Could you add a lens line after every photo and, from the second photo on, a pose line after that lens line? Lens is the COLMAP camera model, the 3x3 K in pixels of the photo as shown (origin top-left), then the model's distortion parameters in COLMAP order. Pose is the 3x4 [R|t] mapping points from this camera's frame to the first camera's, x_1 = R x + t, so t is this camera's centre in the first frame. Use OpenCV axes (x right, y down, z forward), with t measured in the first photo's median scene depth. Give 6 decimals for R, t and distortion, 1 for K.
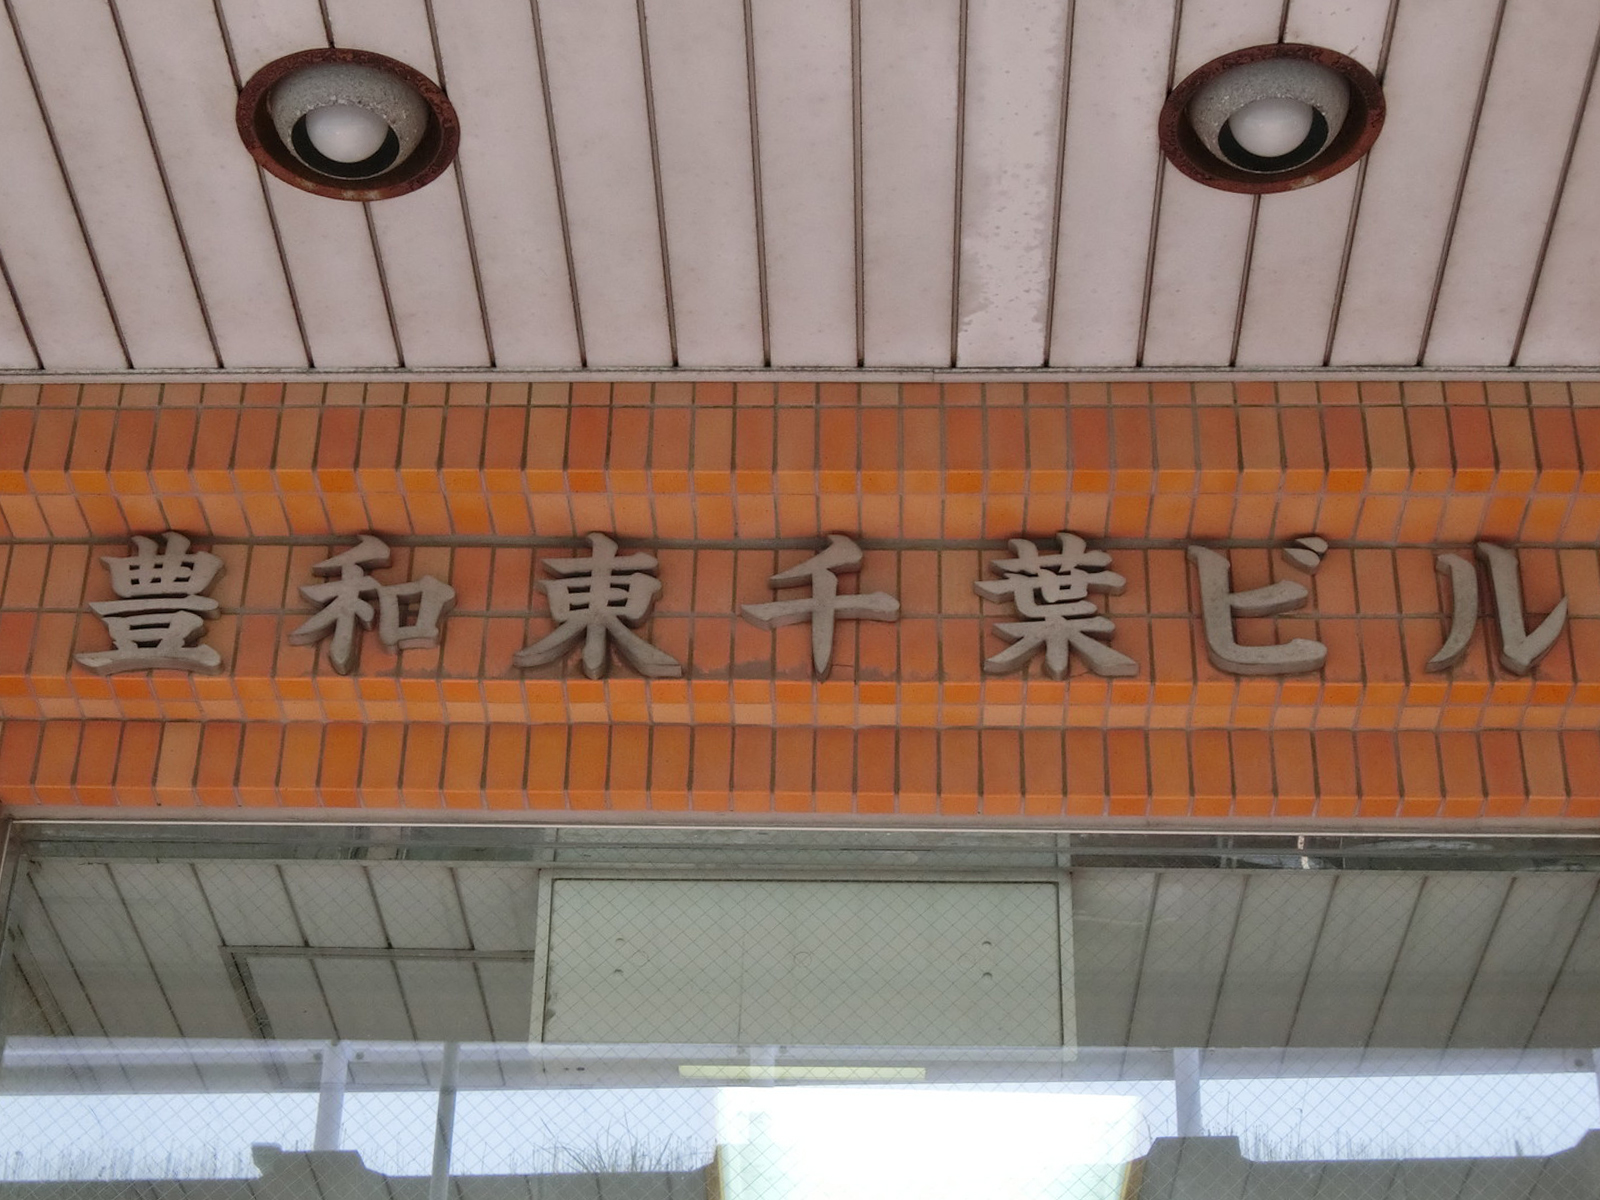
lens RADIAL K [[2870.6, 0, 794.9], [0, 2870.6, 602.2], [0, 0, 1]] dist [-0.038196, 0.000000]
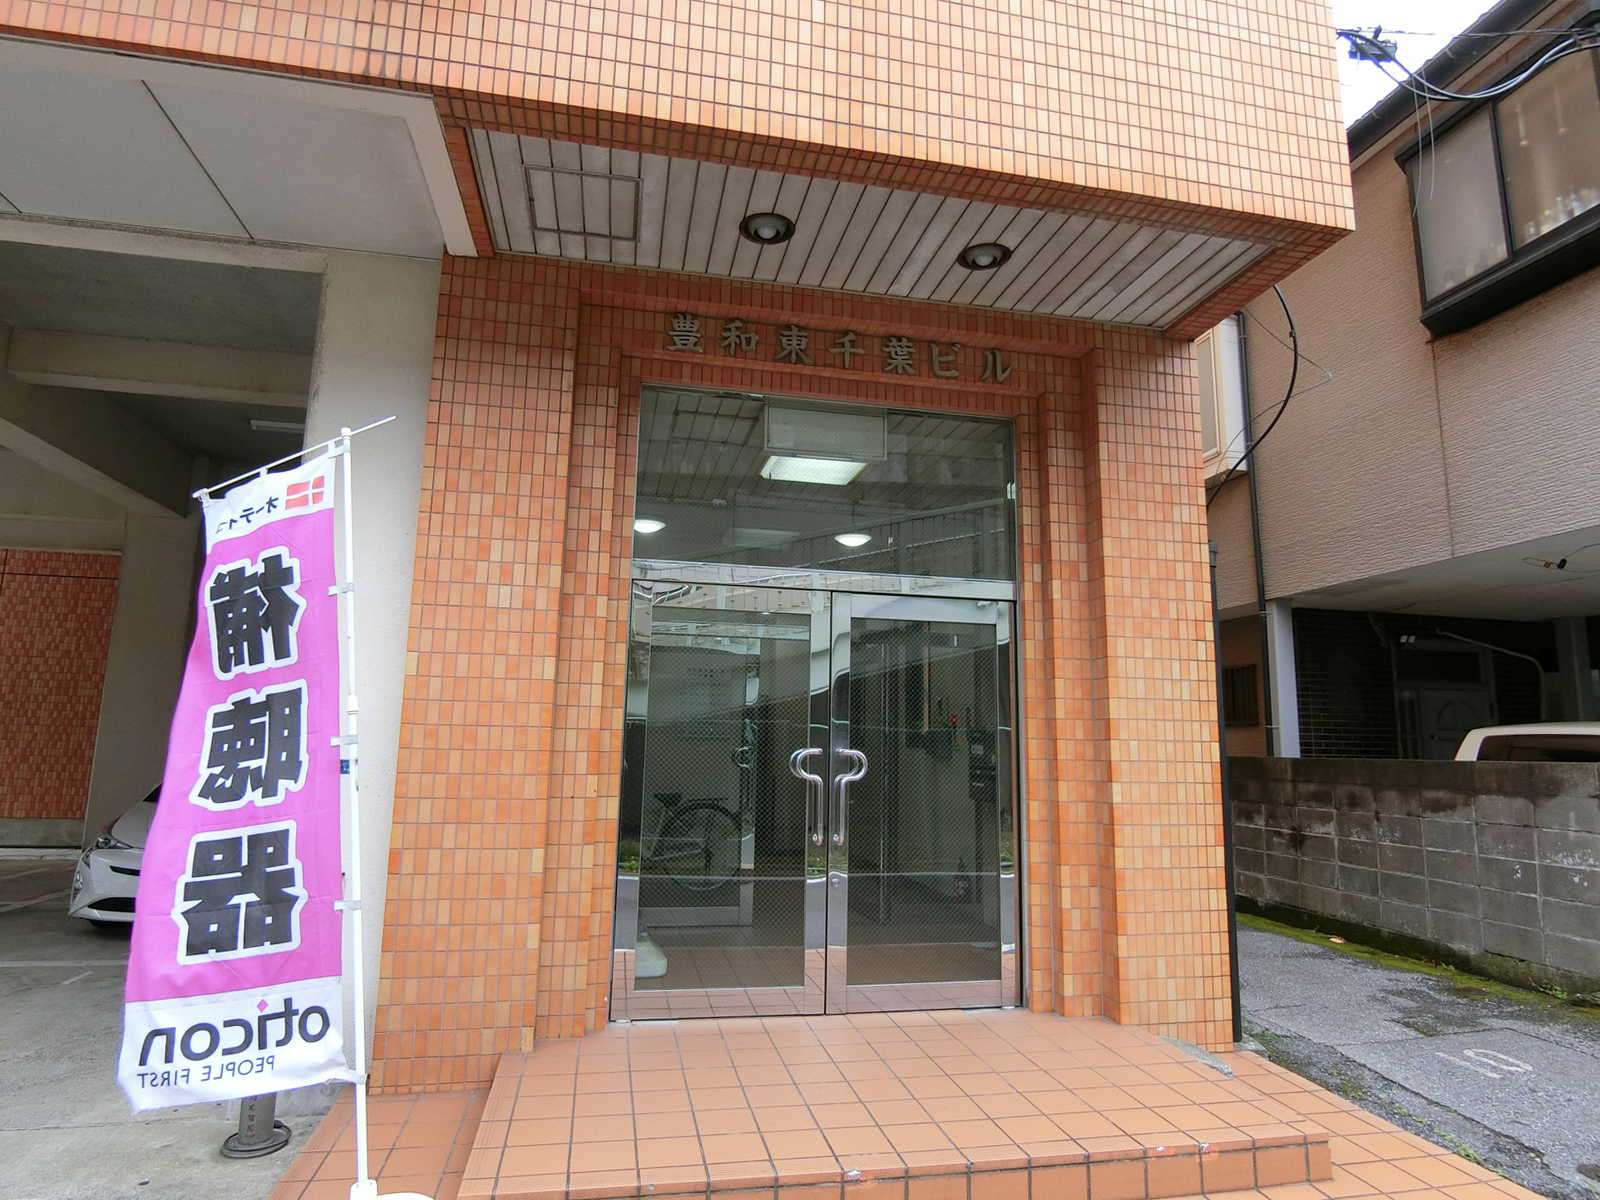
lens RADIAL K [[880.4, 0, 796.7], [0, 880.4, 605.0], [0, 0, 1]] dist [-0.000135, -0.013617]
pose [[0.971477, 0.023884, 0.235928, -0.354285], [-0.123605, 0.900069, 0.417848, -0.191217], [-0.202372, -0.435092, 0.877349, -0.272452]]
